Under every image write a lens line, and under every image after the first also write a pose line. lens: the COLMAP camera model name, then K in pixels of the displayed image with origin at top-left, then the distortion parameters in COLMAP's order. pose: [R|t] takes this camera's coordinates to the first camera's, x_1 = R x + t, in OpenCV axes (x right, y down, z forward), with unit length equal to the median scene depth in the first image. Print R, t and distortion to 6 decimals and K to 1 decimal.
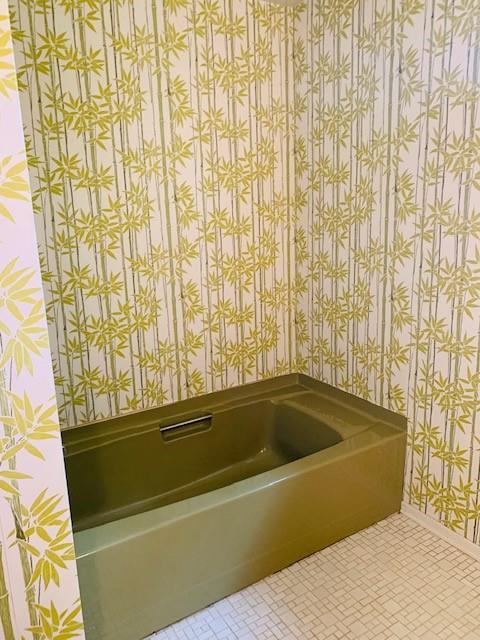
lens RADIAL K [[497.7, 0, 239.9], [0, 497.7, 320.9], [0, 0, 1]] dist [-0.039532, -0.006225]
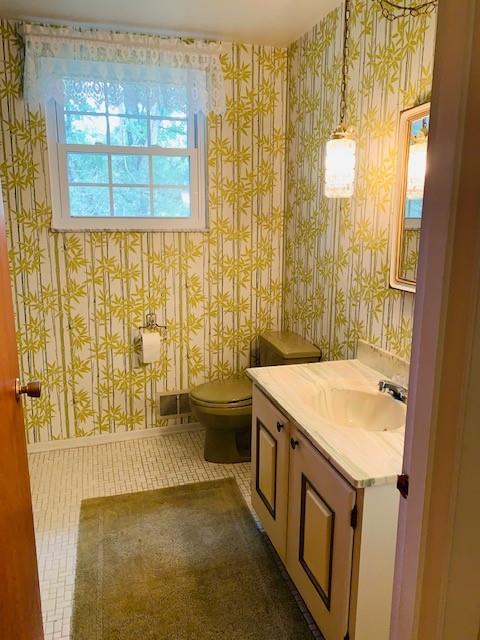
lens RADIAL K [[497.7, 0, 240.1], [0, 497.7, 320.3], [0, 0, 1]] dist [-0.039532, -0.006225]
pose [[0.947838, 0.103487, -0.301484, 0.405477], [-0.103777, 0.994486, 0.015099, 0.004049], [0.301385, 0.016976, 0.953352, -0.166827]]
